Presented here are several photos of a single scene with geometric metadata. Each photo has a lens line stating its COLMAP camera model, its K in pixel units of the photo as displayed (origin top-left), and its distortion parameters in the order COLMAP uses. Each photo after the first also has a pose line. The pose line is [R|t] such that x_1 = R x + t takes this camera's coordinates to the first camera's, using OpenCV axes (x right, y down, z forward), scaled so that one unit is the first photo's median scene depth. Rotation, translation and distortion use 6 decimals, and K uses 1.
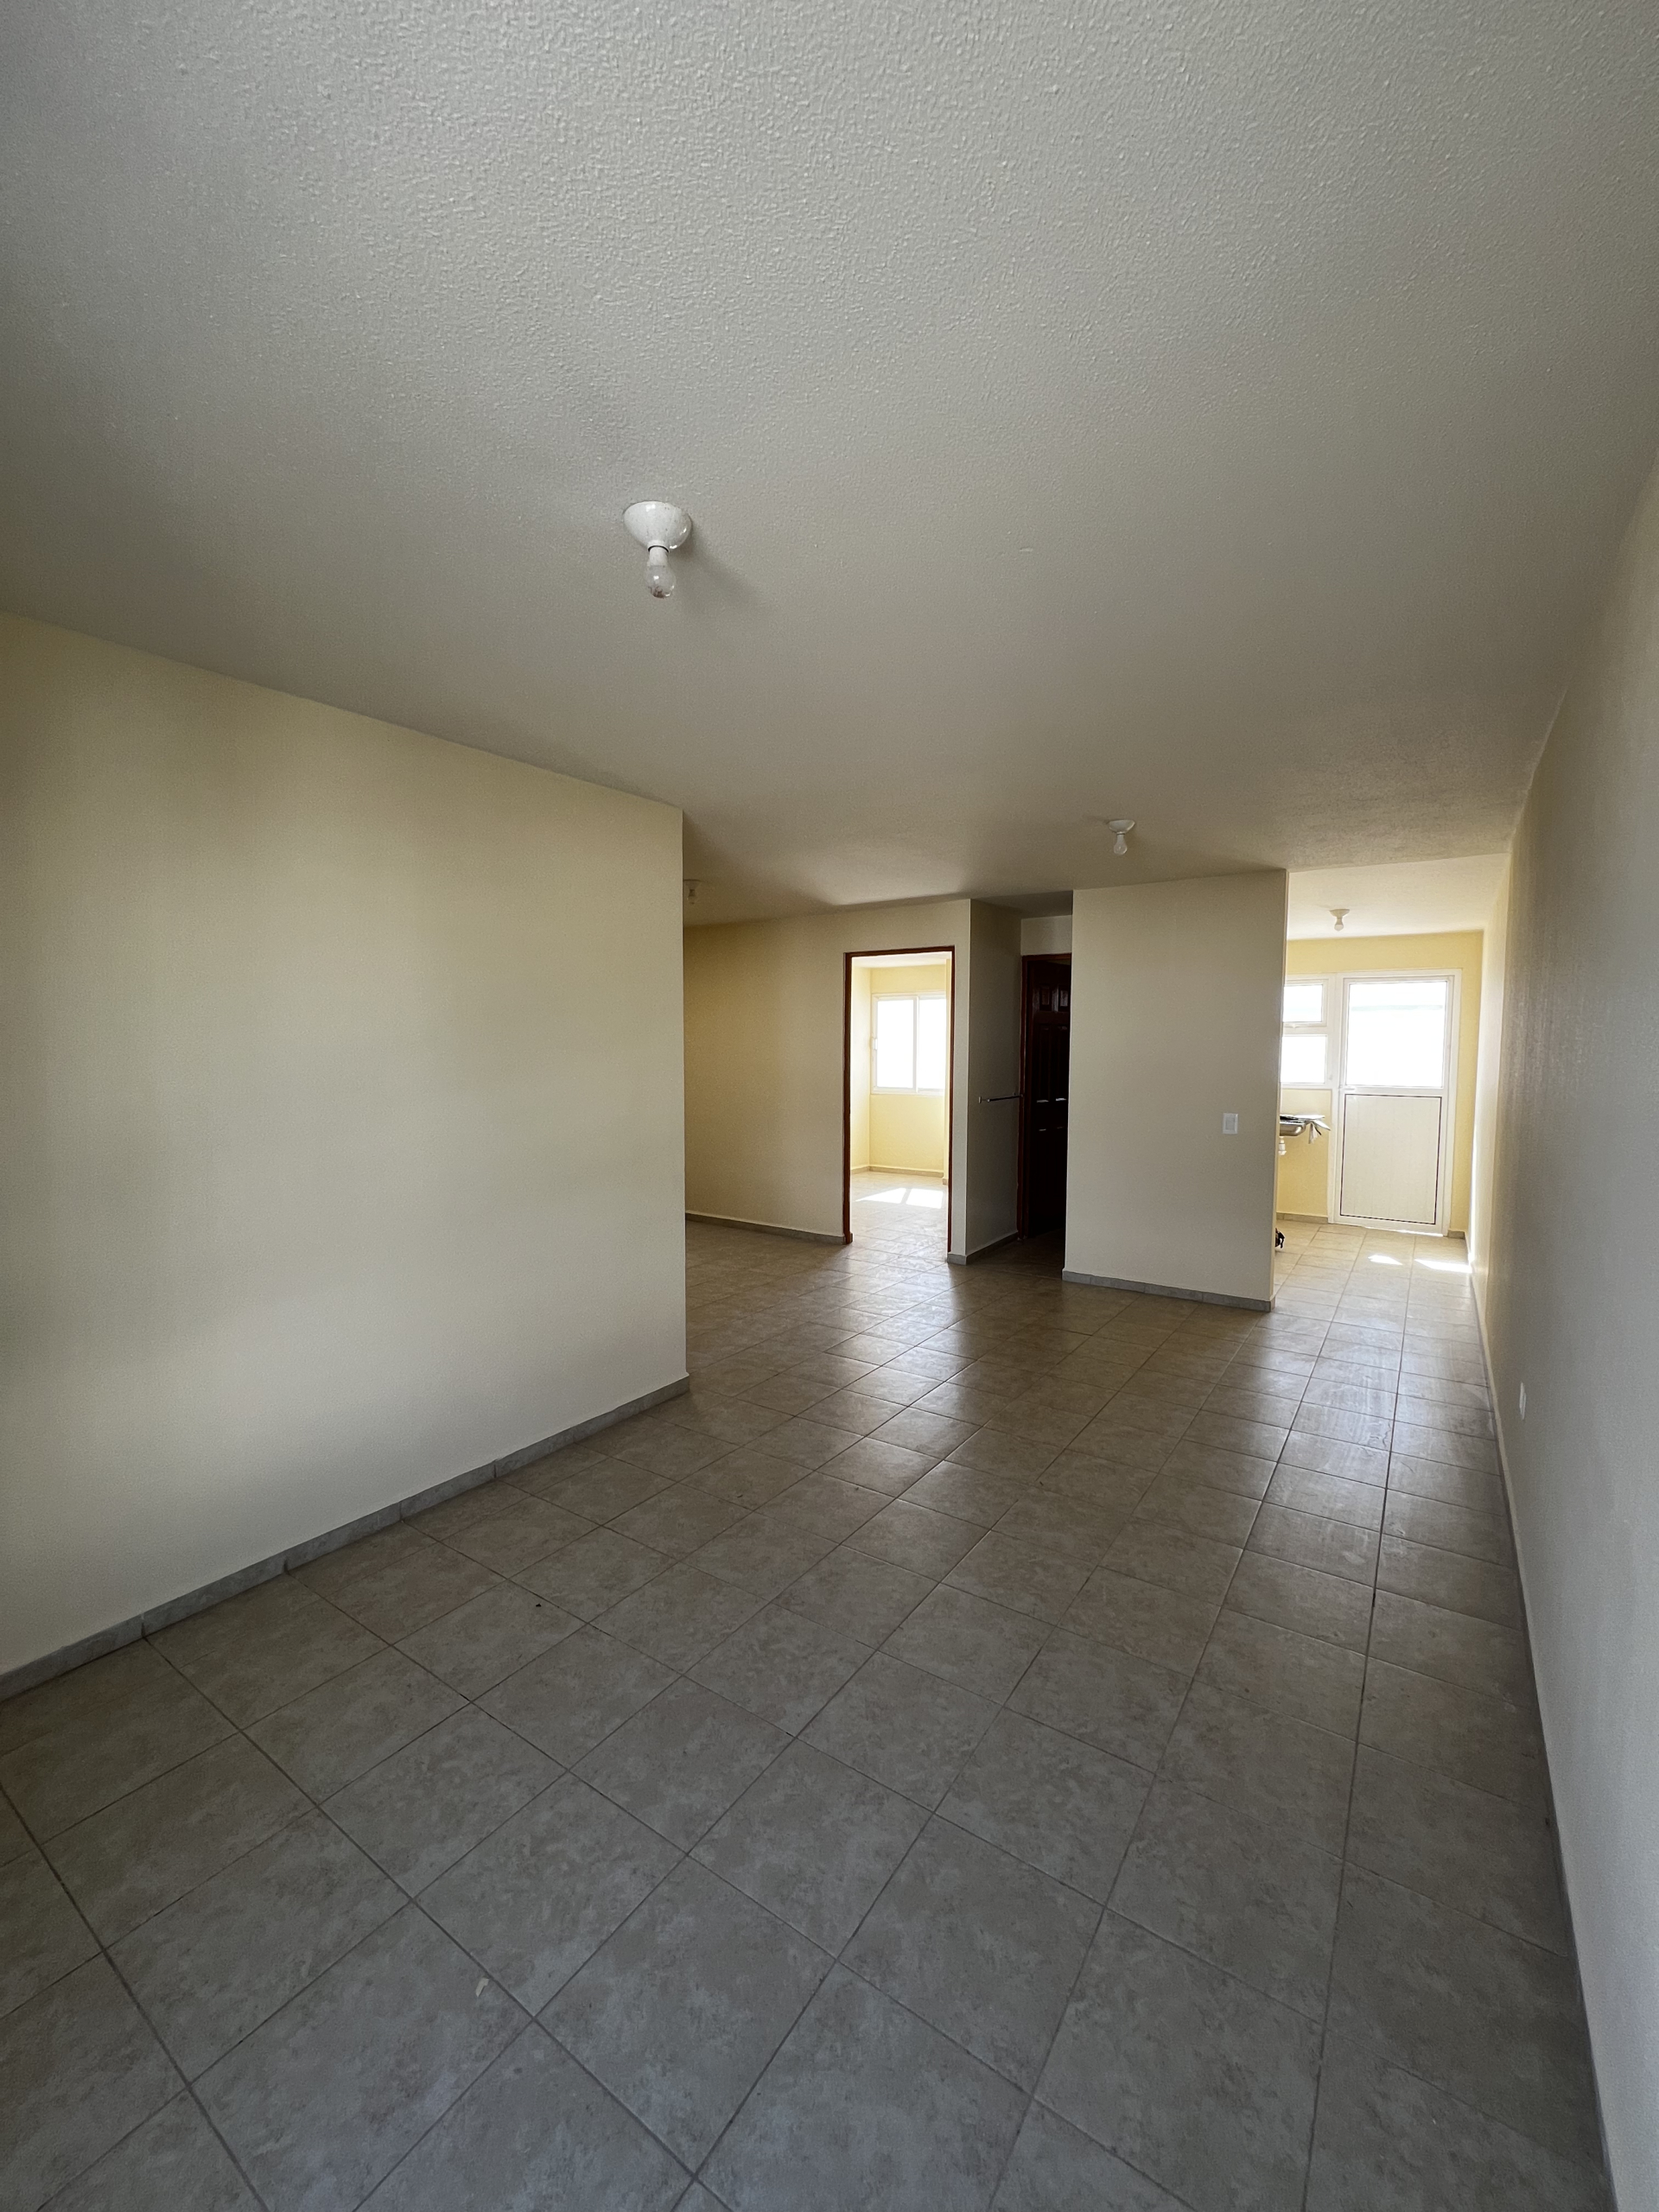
lens RADIAL K [[883.6, 0, 833.0], [0, 883.6, 1108.5], [0, 0, 1]] dist [-0.003257, 0.000788]
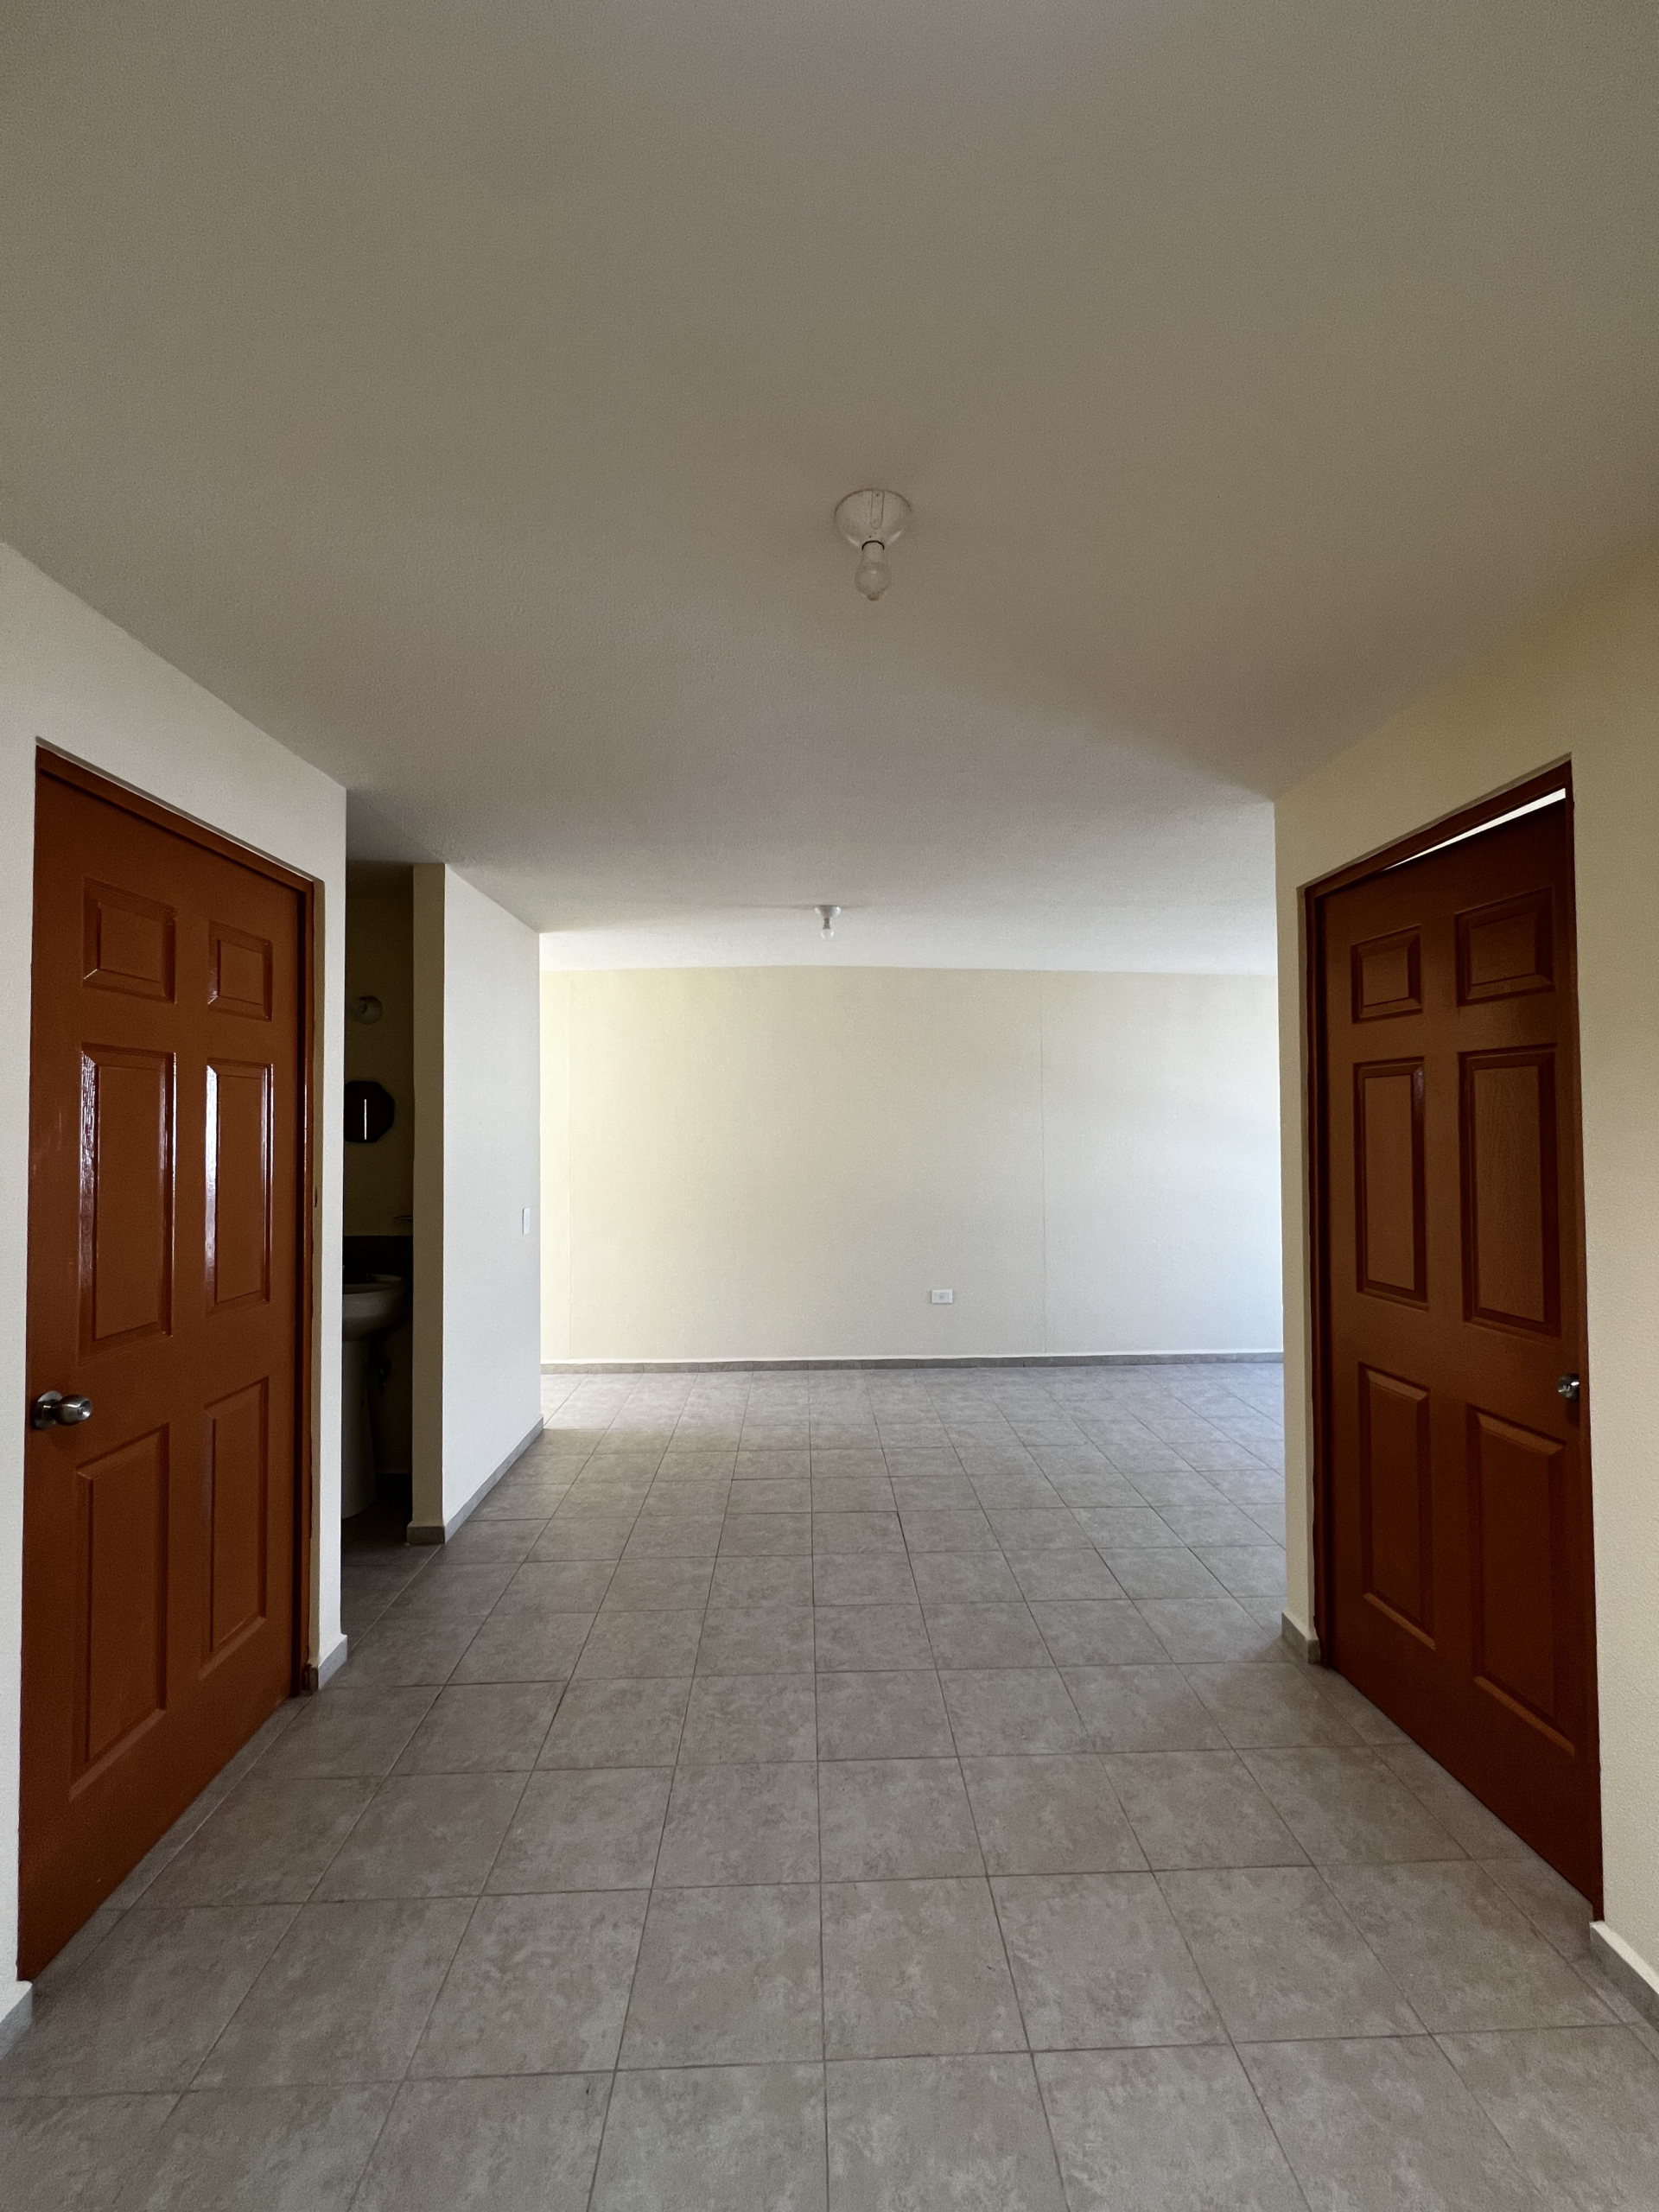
lens RADIAL K [[883.6, 0, 838.4], [0, 883.6, 1109.7], [0, 0, 1]] dist [-0.003257, 0.000788]
pose [[-0.597611, 0.011777, 0.801700, -0.618875], [0.056580, 0.998019, 0.027516, -0.148844], [-0.799788, 0.061803, -0.597093, 2.017651]]
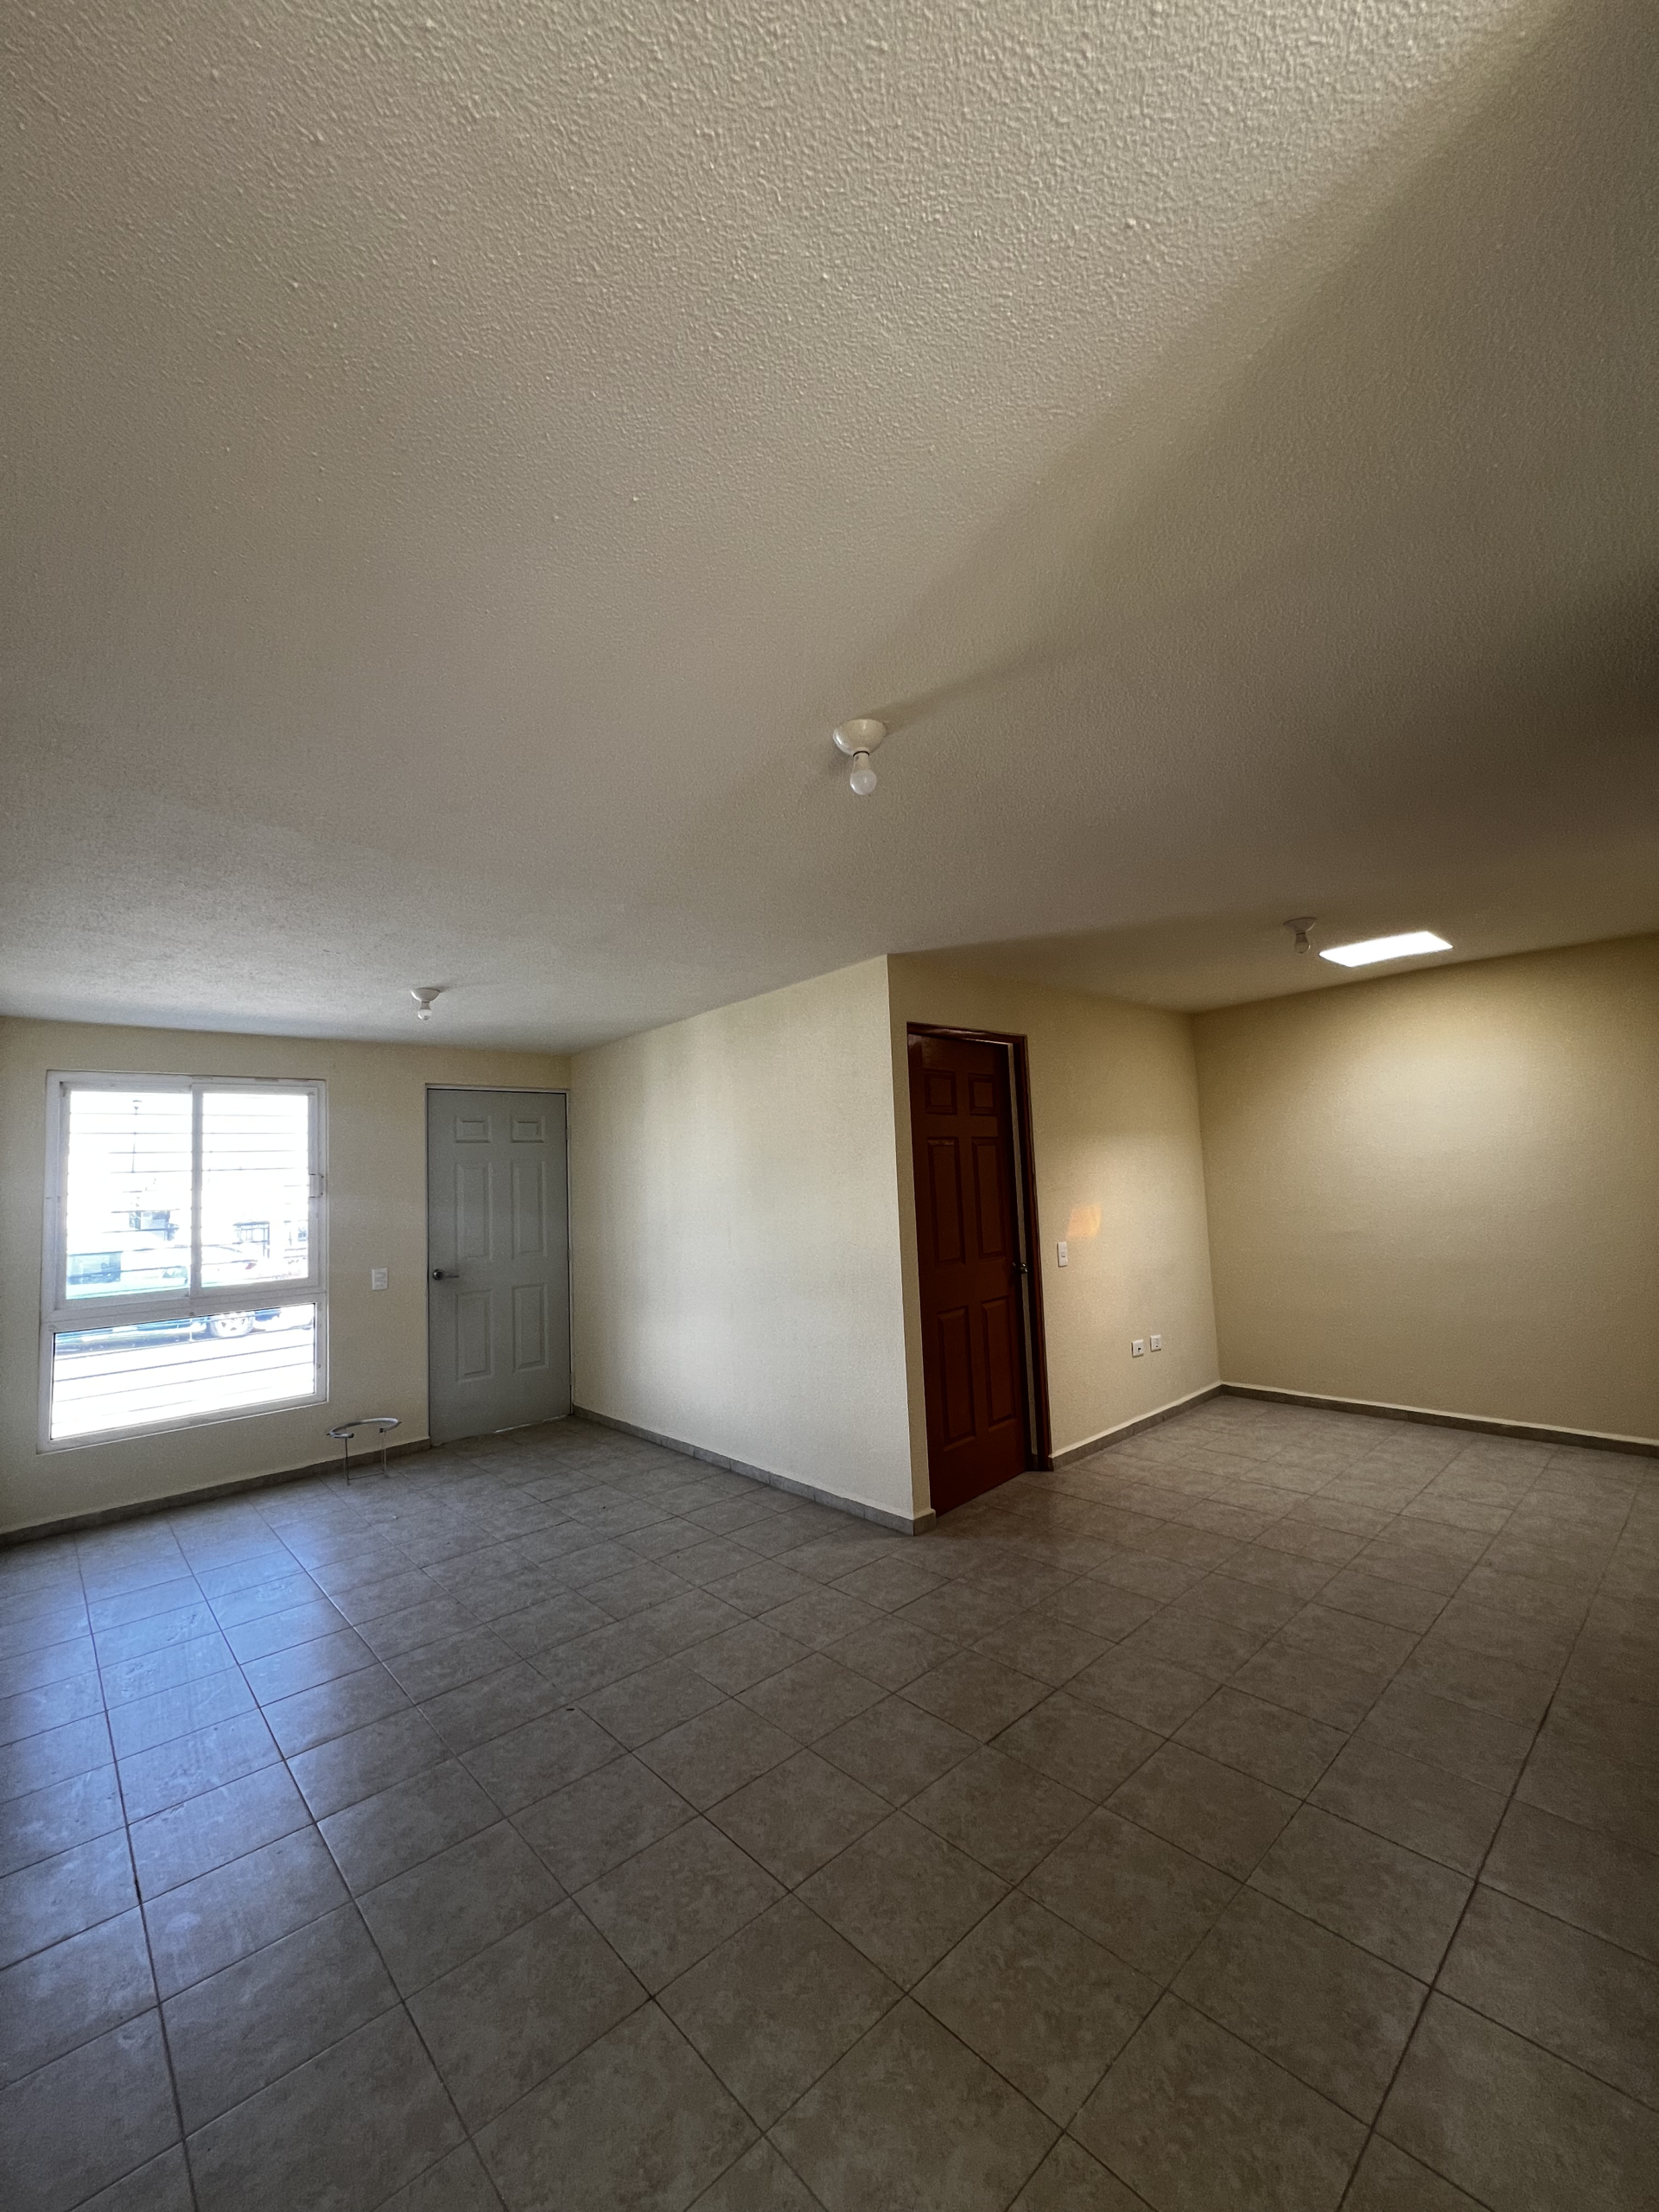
lens RADIAL K [[883.6, 0, 833.5], [0, 883.6, 1102.7], [0, 0, 1]] dist [-0.003257, 0.000788]
pose [[-0.224181, -0.073704, -0.971756, 1.003875], [-0.022844, 0.997259, -0.070369, -0.098875], [0.974280, 0.006423, -0.225251, 1.376136]]
